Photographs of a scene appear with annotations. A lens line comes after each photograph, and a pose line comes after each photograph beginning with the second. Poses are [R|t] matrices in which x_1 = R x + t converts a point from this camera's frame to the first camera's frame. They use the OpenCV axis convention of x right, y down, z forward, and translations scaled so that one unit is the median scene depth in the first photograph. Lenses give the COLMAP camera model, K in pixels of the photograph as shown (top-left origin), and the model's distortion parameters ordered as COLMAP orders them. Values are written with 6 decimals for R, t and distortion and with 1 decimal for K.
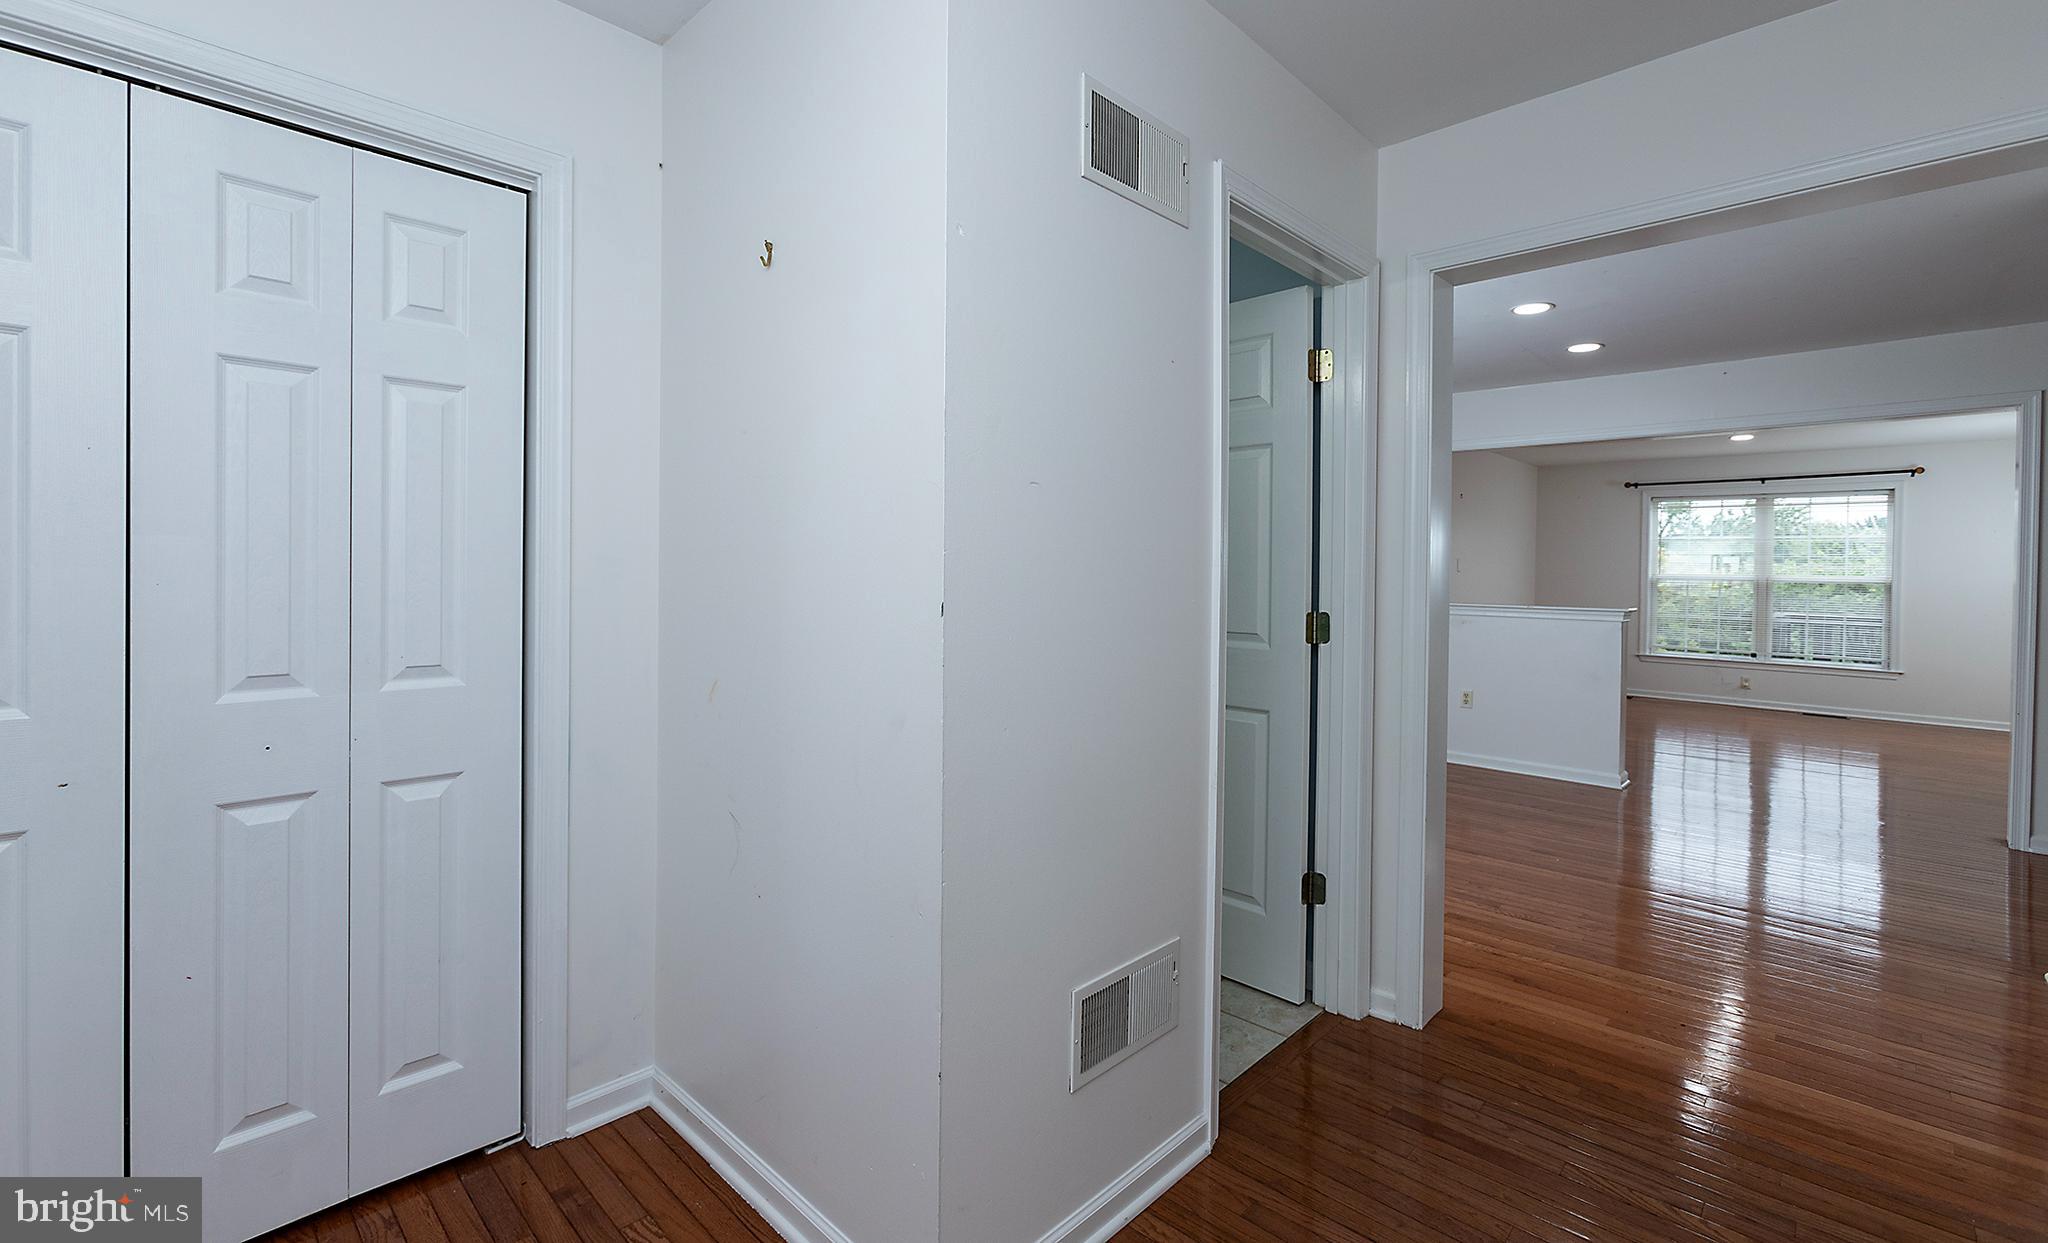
lens RADIAL K [[937.0, 0, 970.4], [0, 937.0, 599.1], [0, 0, 1]] dist [0.004234, -0.000983]
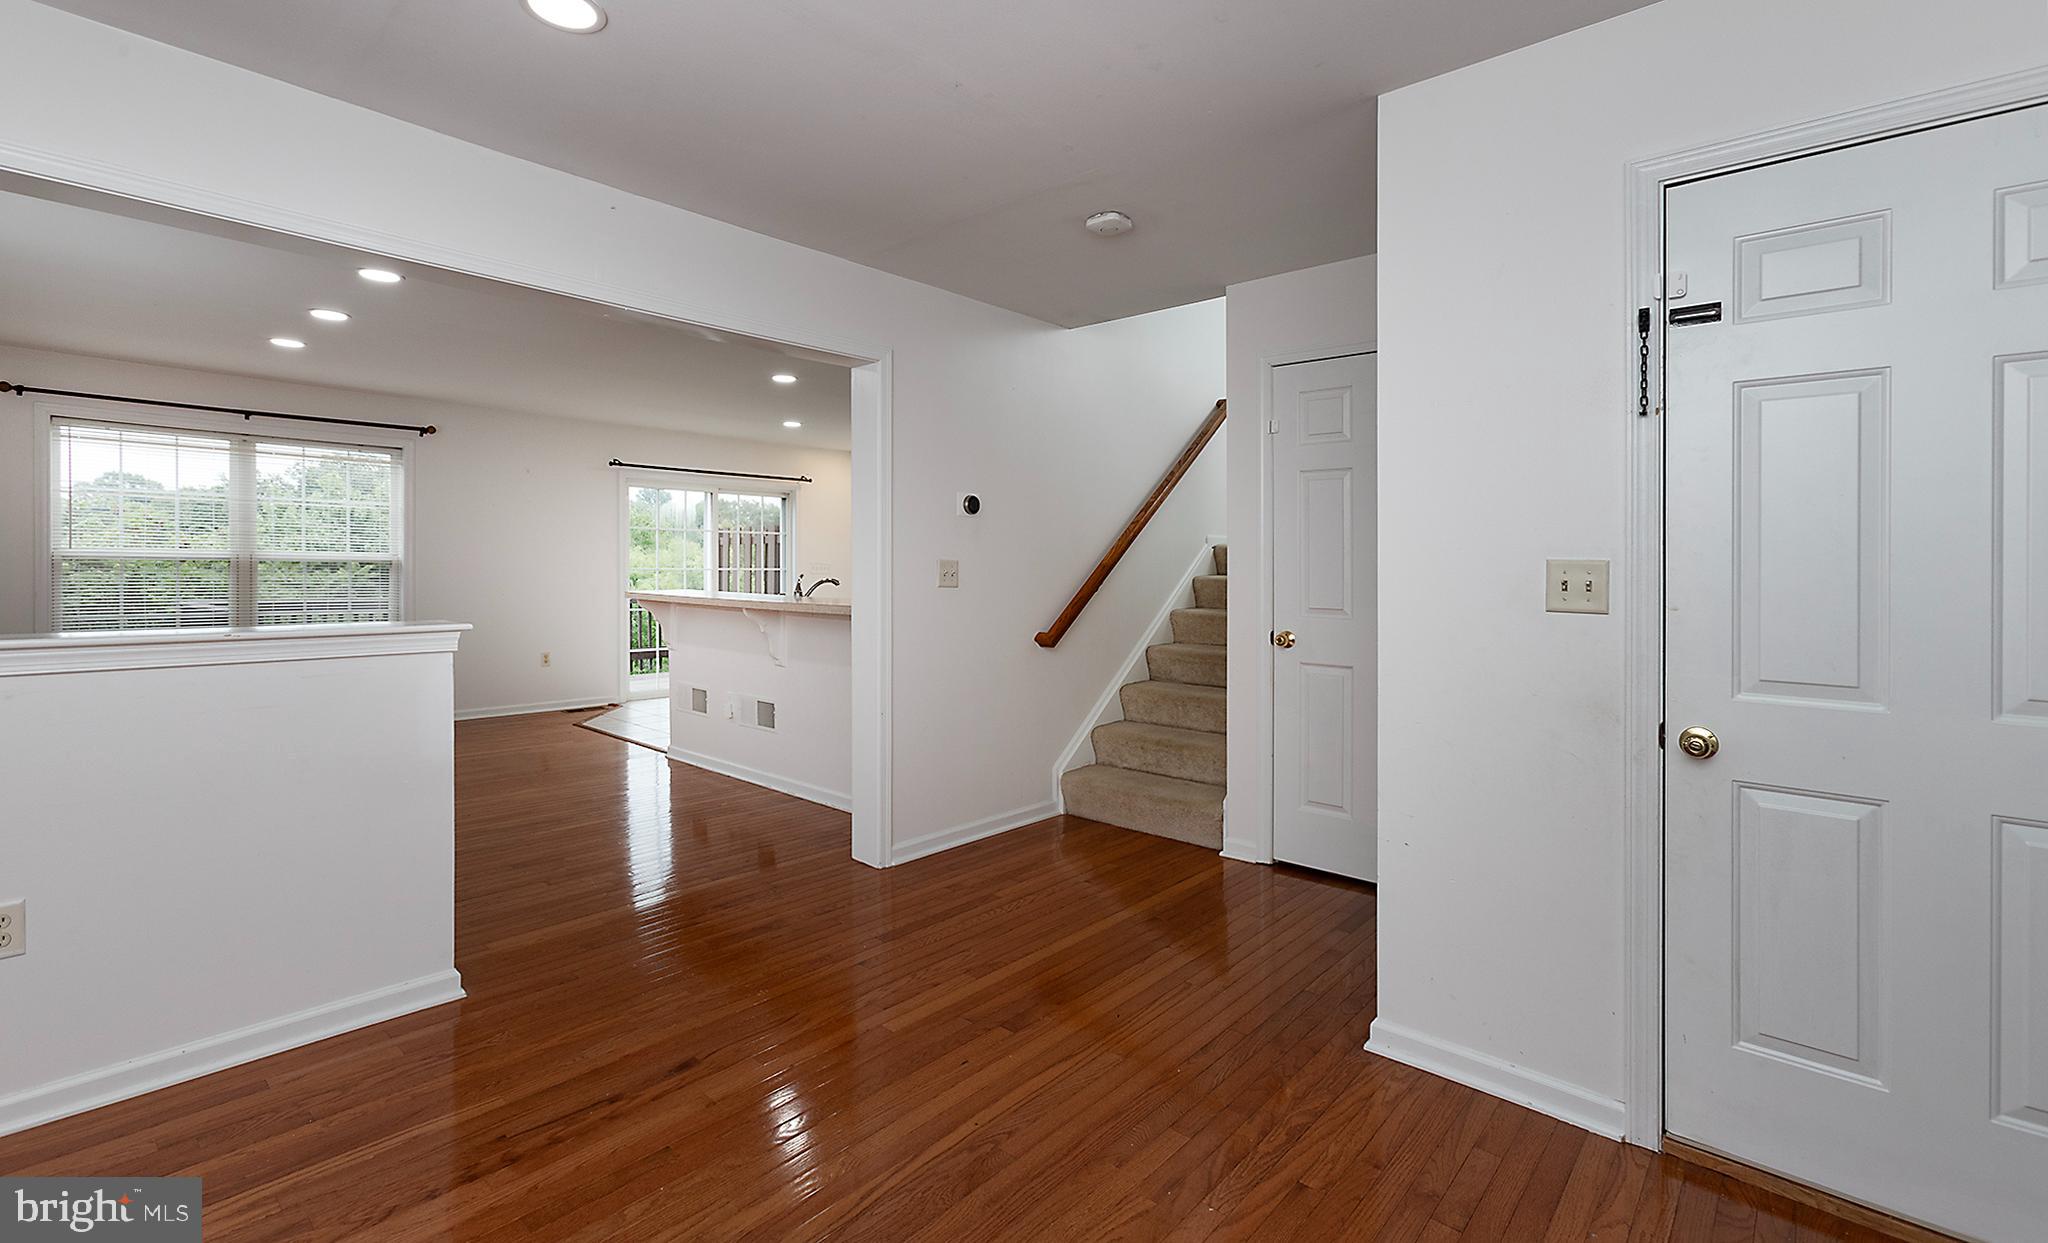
lens RADIAL K [[906.8, 0, 1034.6], [0, 906.8, 557.3], [0, 0, 1]] dist [0.001217, 0.000410]
pose [[-0.088508, -0.011962, 0.996004, 0.114375], [0.010399, 0.999862, 0.012932, -0.022784], [-0.996021, 0.011502, -0.088371, 0.473281]]
